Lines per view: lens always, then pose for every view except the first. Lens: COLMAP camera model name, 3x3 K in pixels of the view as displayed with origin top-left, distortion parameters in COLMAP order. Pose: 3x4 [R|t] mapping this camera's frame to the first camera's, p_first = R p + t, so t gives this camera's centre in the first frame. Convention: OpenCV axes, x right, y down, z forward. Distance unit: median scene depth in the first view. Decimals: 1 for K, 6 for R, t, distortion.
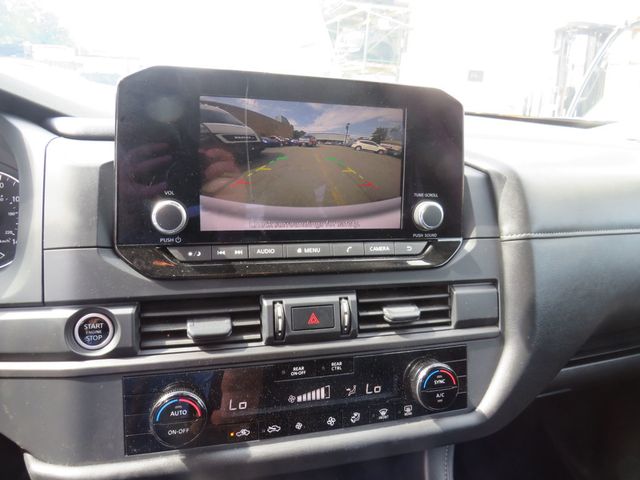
lens RADIAL K [[448.4, 0, 318.6], [0, 448.4, 241.5], [0, 0, 1]] dist [-0.002515, -0.049075]
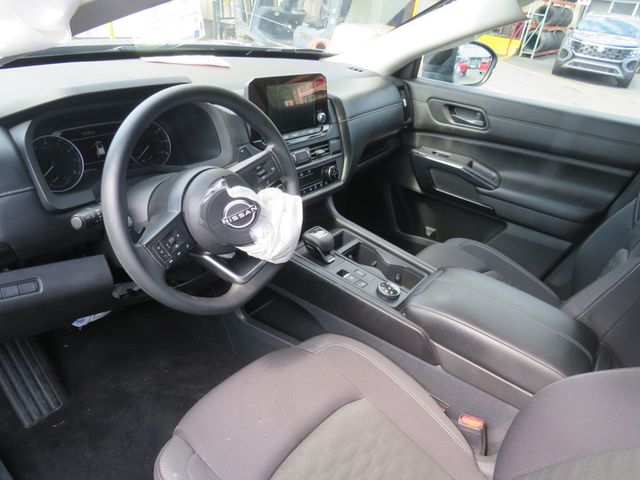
lens RADIAL K [[448.4, 0, 318.6], [0, 448.4, 241.5], [0, 0, 1]] dist [-0.002515, -0.049075]
pose [[0.786763, -0.276315, 0.551955, -1.590400], [0.128649, 0.947976, 0.291189, -0.143540], [-0.603700, -0.158088, 0.781380, -1.392505]]
